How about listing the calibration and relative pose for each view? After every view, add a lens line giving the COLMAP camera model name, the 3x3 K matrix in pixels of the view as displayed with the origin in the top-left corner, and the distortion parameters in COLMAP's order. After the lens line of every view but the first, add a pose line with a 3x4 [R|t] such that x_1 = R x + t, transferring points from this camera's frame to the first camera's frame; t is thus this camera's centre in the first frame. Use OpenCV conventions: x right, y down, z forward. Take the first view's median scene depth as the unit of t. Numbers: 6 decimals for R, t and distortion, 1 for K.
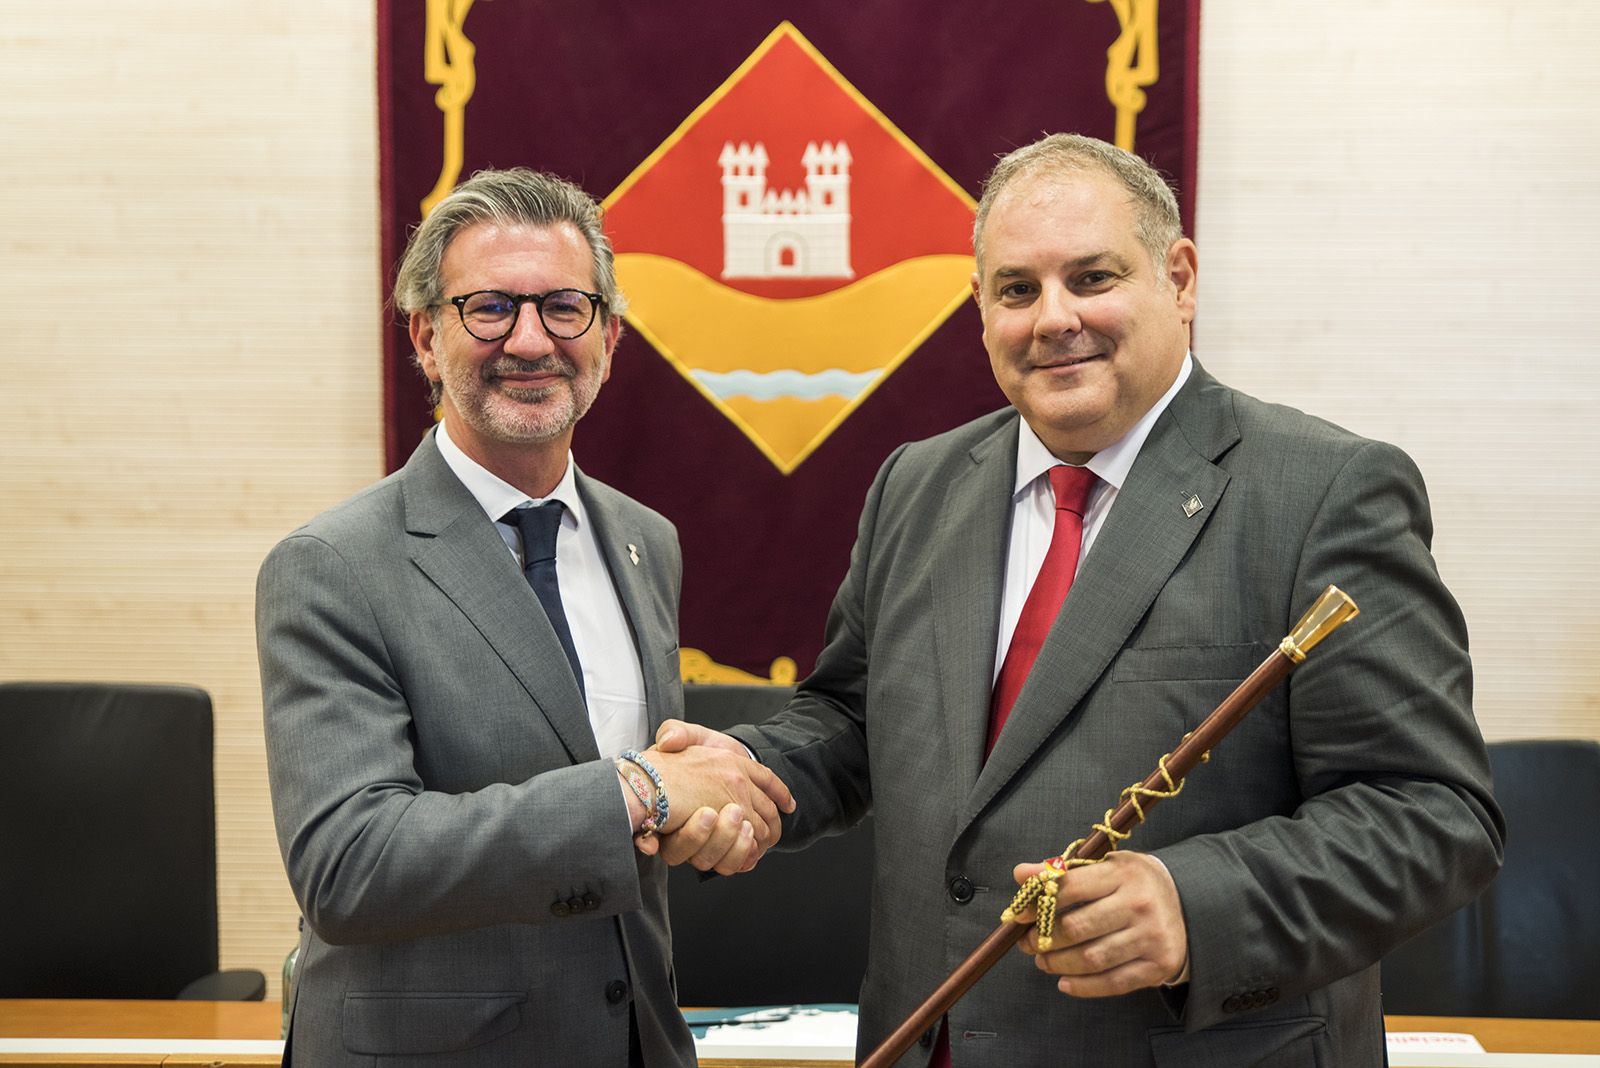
lens RADIAL K [[9264.7, 0, 783.1], [0, 9264.7, 437.4], [0, 0, 1]] dist [2.978003, 0.000000]
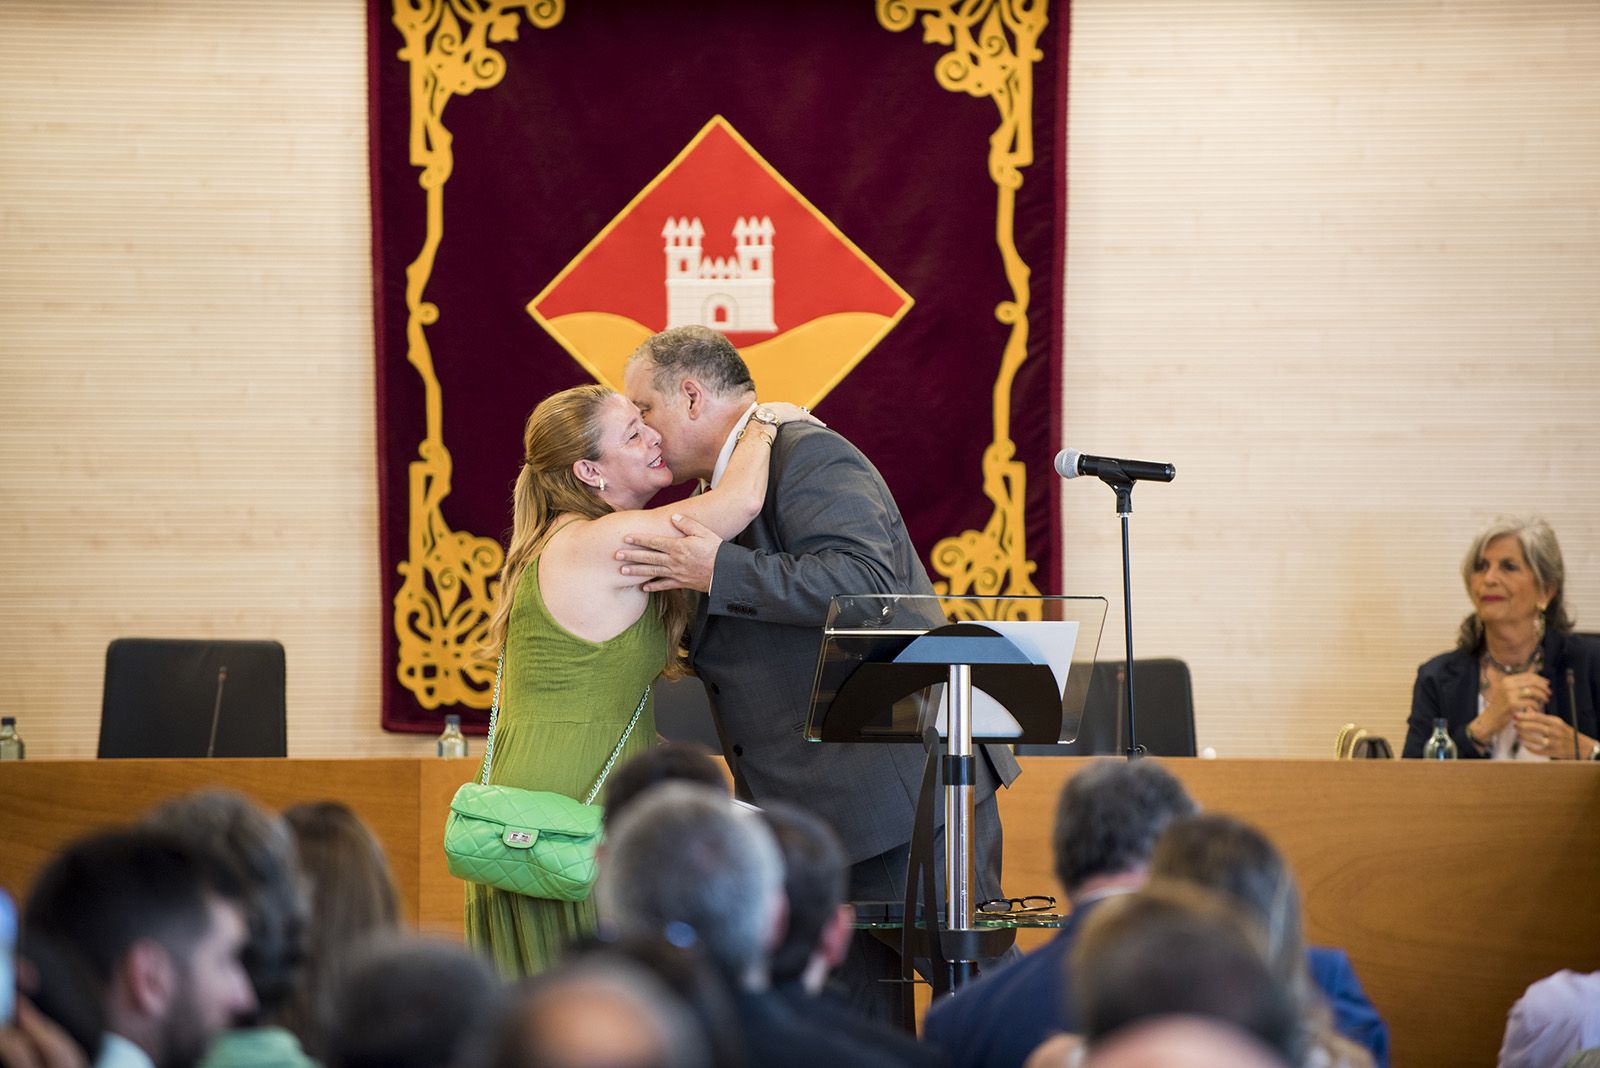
lens RADIAL K [[9264.7, 0, 793.3], [0, 9264.7, 538.7], [0, 0, 1]] dist [2.978003, 0.000000]
pose [[0.999947, -0.006323, 0.008108, -0.000075], [0.006257, 0.999947, 0.008129, -0.000482], [-0.008159, -0.008078, 0.999934, -0.178877]]
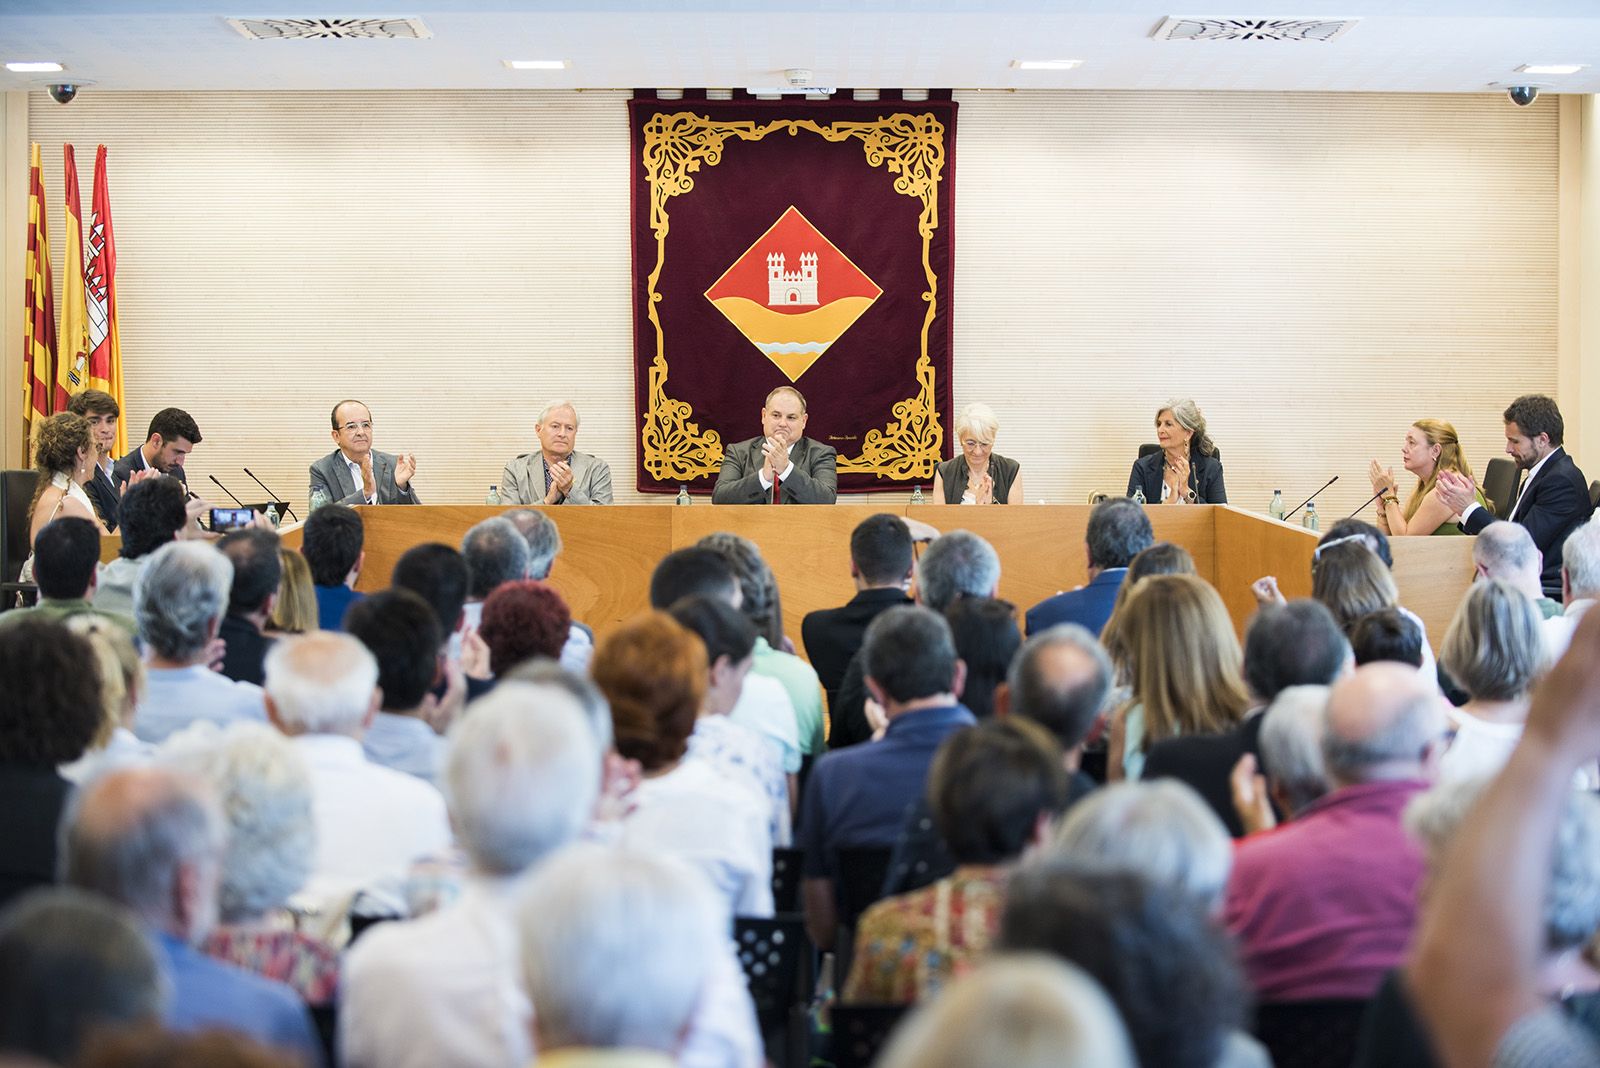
lens RADIAL K [[9264.7, 0, 879.7], [0, 9264.7, 413.0], [0, 0, 1]] dist [2.978003, 0.000000]
pose [[0.999908, -0.006807, 0.011775, -0.006040], [0.006776, 0.999974, 0.002627, 0.005620], [-0.011793, -0.002547, 0.999927, -1.529351]]
